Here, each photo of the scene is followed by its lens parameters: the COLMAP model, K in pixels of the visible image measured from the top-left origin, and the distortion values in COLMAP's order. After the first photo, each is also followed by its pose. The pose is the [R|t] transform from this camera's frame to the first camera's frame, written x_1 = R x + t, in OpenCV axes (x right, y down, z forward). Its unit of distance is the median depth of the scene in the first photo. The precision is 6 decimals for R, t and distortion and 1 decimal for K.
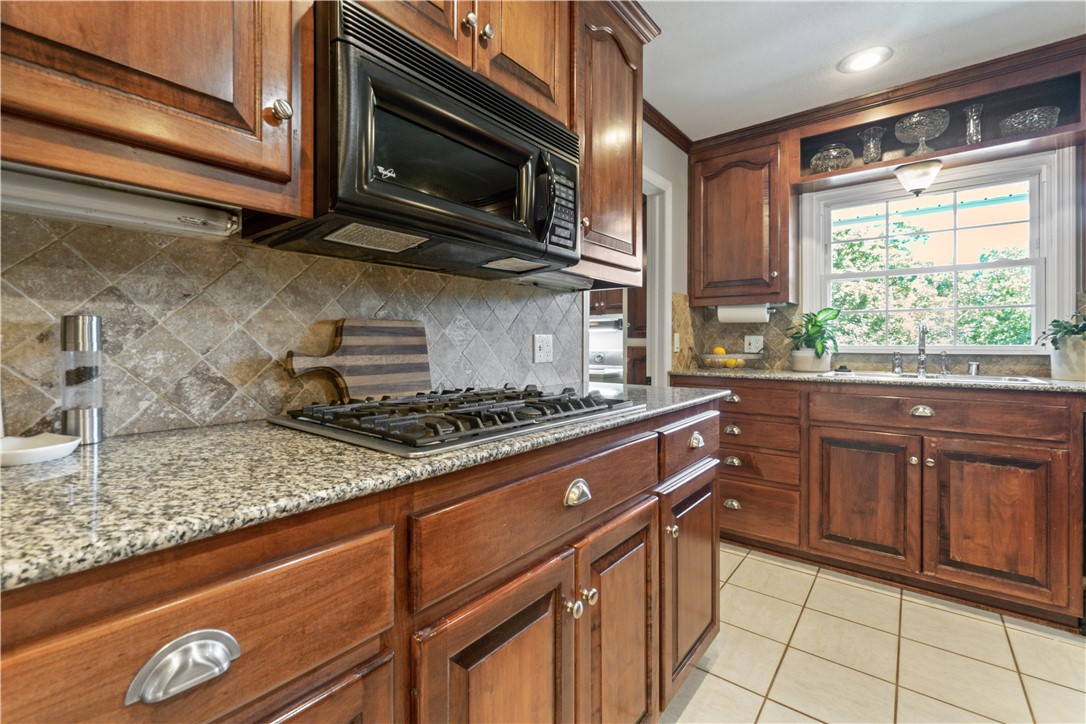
lens RADIAL K [[467.2, 0, 565.0], [0, 467.2, 340.7], [0, 0, 1]] dist [-0.000915, 0.001564]
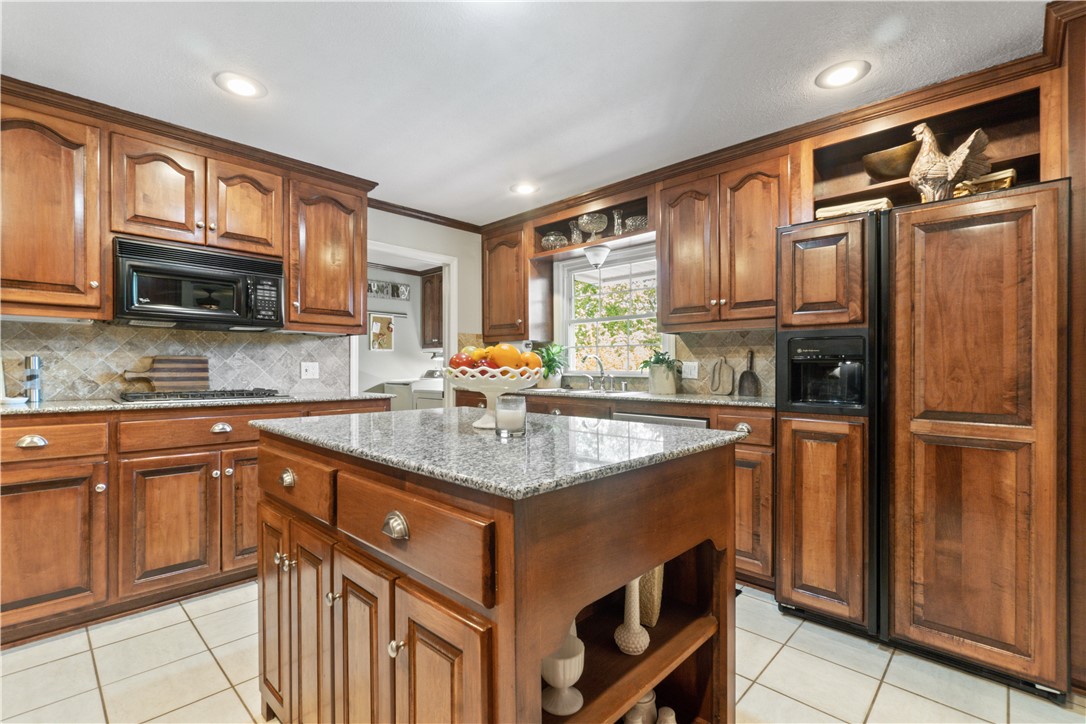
lens RADIAL K [[467.2, 0, 542.1], [0, 467.2, 367.8], [0, 0, 1]] dist [-0.000915, 0.001564]
pose [[0.995526, 0.004456, -0.094381, 1.653997], [-0.004179, 0.999986, 0.003125, -0.005095], [0.094394, -0.002716, 0.995531, -1.095461]]
